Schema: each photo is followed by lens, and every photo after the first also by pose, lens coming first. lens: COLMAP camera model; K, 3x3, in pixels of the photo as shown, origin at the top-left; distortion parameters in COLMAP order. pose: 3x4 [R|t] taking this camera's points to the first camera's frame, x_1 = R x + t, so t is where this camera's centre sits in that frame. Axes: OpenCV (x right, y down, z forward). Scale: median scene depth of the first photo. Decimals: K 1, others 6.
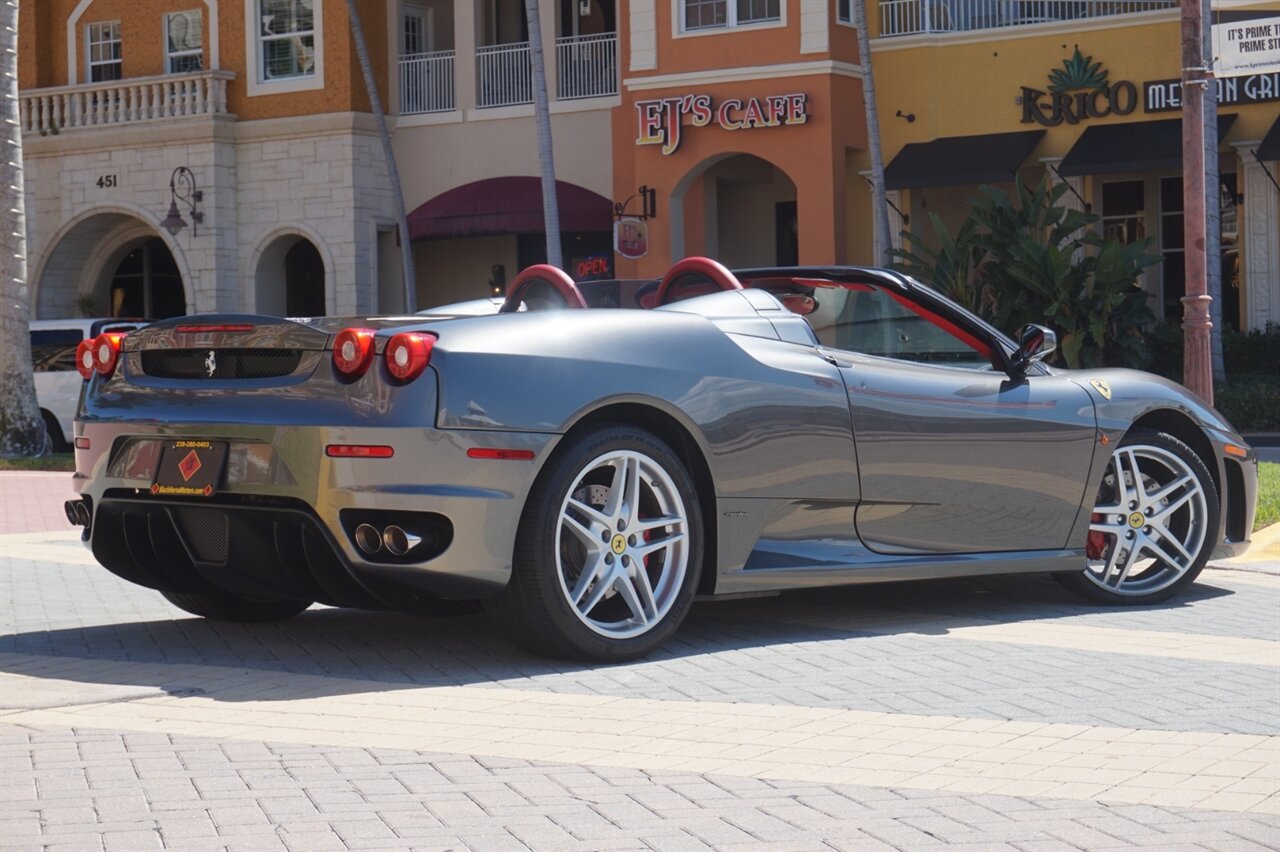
lens RADIAL K [[2724.3, 0, 635.4], [0, 2724.3, 445.5], [0, 0, 1]] dist [0.023899, 0.373534]
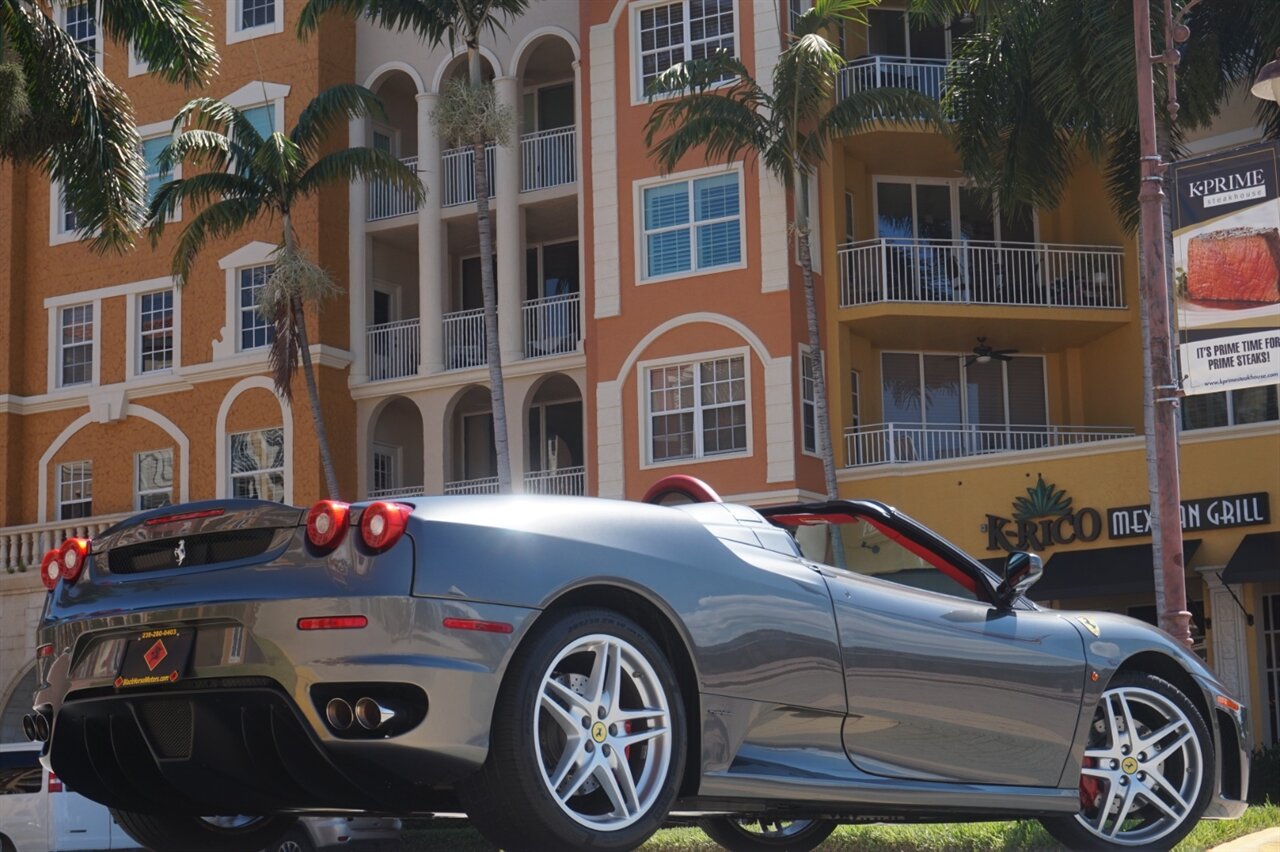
lens RADIAL K [[2724.3, 0, 635.4], [0, 2724.3, 445.5], [0, 0, 1]] dist [0.023899, 0.373534]
pose [[0.999916, -0.000877, 0.012961, -0.004651], [0.003170, 0.984027, -0.177989, 0.087730], [-0.012597, 0.178015, 0.983947, 0.026370]]
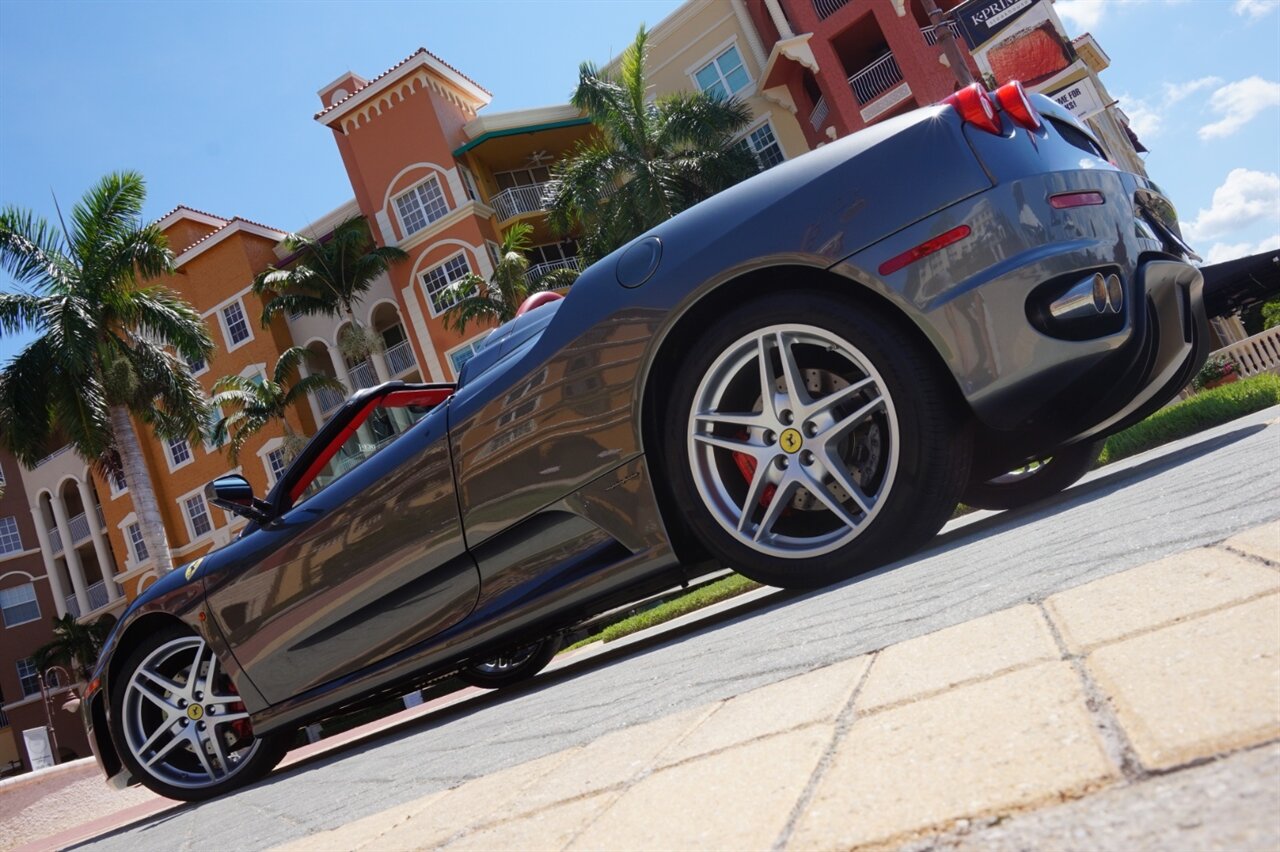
lens RADIAL K [[1071.9, 0, 630.7], [0, 1071.9, 430.5], [0, 0, 1]] dist [-0.001726, 0.001346]
pose [[0.931664, -0.296034, 0.210635, -0.197439], [0.337043, 0.920688, -0.196815, 0.058028], [-0.135665, 0.254358, 0.957547, 0.748739]]
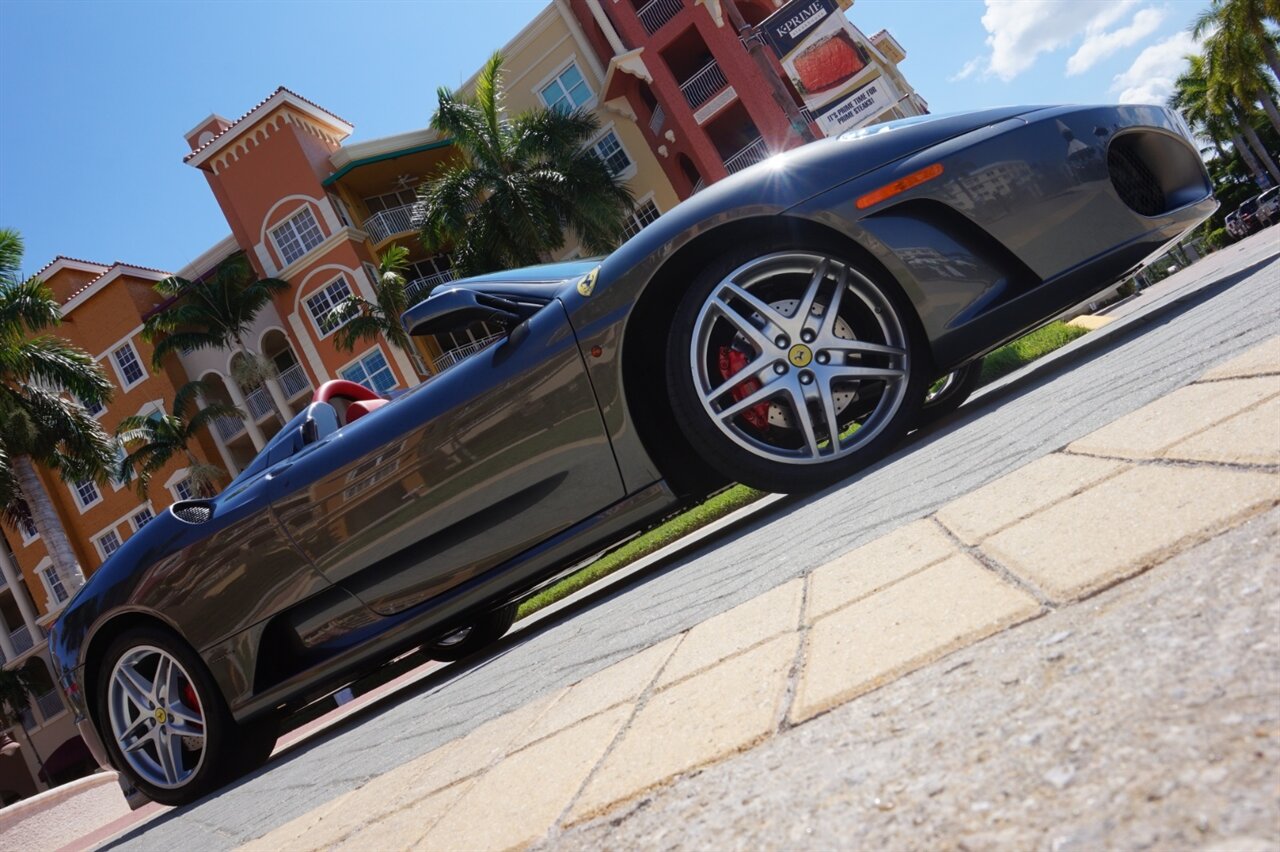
lens RADIAL K [[986.8, 0, 637.2], [0, 986.8, 428.0], [0, 0, 1]] dist [-0.018548, 0.012919]
pose [[0.862574, -0.400187, 0.309542, -0.185966], [0.457131, 0.878643, -0.137907, 0.056822], [-0.216788, 0.260456, 0.940832, 0.714209]]
